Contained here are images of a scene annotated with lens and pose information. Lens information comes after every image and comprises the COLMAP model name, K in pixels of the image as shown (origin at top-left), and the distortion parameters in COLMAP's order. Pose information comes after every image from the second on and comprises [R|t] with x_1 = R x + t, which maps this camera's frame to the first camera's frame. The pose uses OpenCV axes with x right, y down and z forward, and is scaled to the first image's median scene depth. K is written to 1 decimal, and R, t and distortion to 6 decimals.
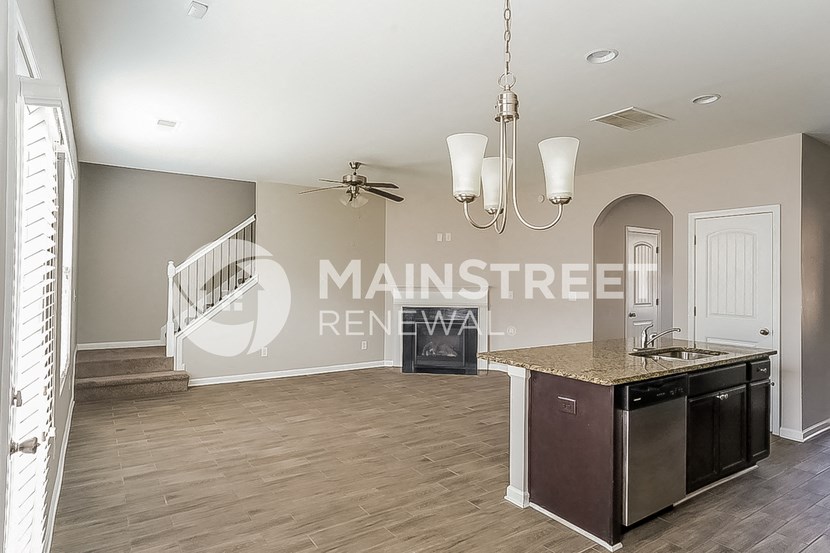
lens RADIAL K [[479.9, 0, 415.0], [0, 479.9, 276.5], [0, 0, 1]] dist [-0.000478, -0.000134]
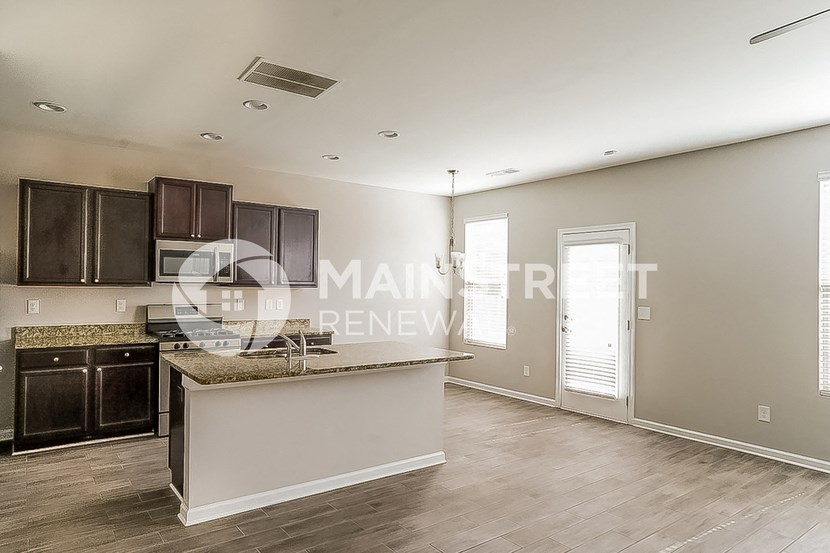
lens RADIAL K [[479.9, 0, 415.0], [0, 479.9, 276.5], [0, 0, 1]] dist [-0.000478, -0.000134]
pose [[-0.996317, -0.028437, -0.080897, 0.348931], [-0.025738, 0.999083, -0.034221, 0.021580], [0.081796, -0.032013, -0.996135, 2.034919]]
